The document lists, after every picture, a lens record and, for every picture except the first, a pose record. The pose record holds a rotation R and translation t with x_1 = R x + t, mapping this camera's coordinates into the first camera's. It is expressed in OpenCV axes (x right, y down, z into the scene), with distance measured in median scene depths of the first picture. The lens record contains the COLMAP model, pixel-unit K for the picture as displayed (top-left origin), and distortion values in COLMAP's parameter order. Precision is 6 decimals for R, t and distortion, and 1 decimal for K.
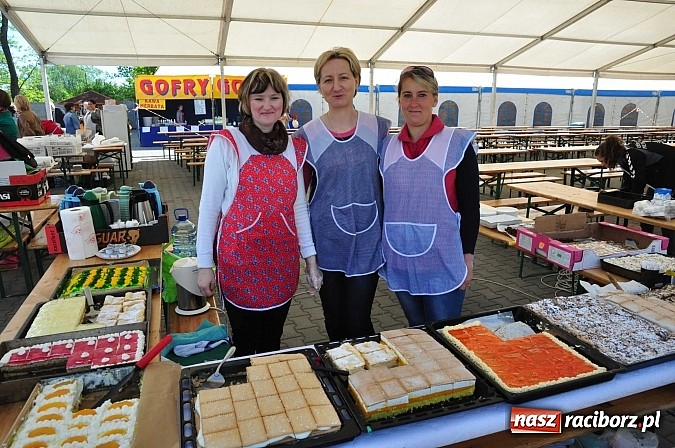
lens RADIAL K [[457.1, 0, 337.5], [0, 457.1, 224.0], [0, 0, 1]] dist [-0.057086, 0.002666]
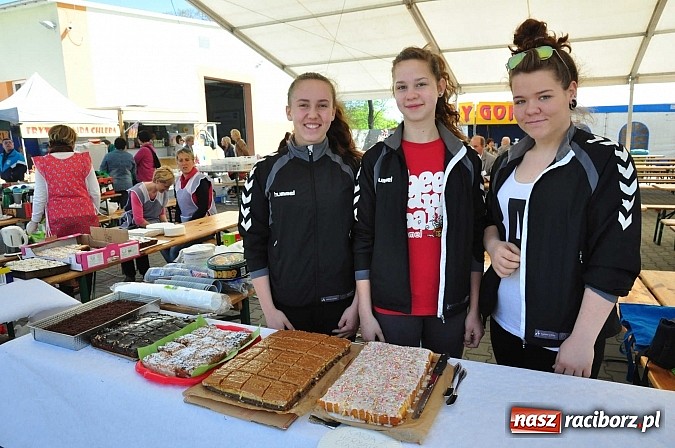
lens RADIAL K [[457.1, 0, 337.5], [0, 457.1, 224.0], [0, 0, 1]] dist [-0.057086, 0.002666]
pose [[0.718508, 0.112425, -0.686373, 0.232211], [-0.146829, 0.989127, 0.008312, -0.017994], [0.679844, 0.094808, 0.727203, 0.066980]]
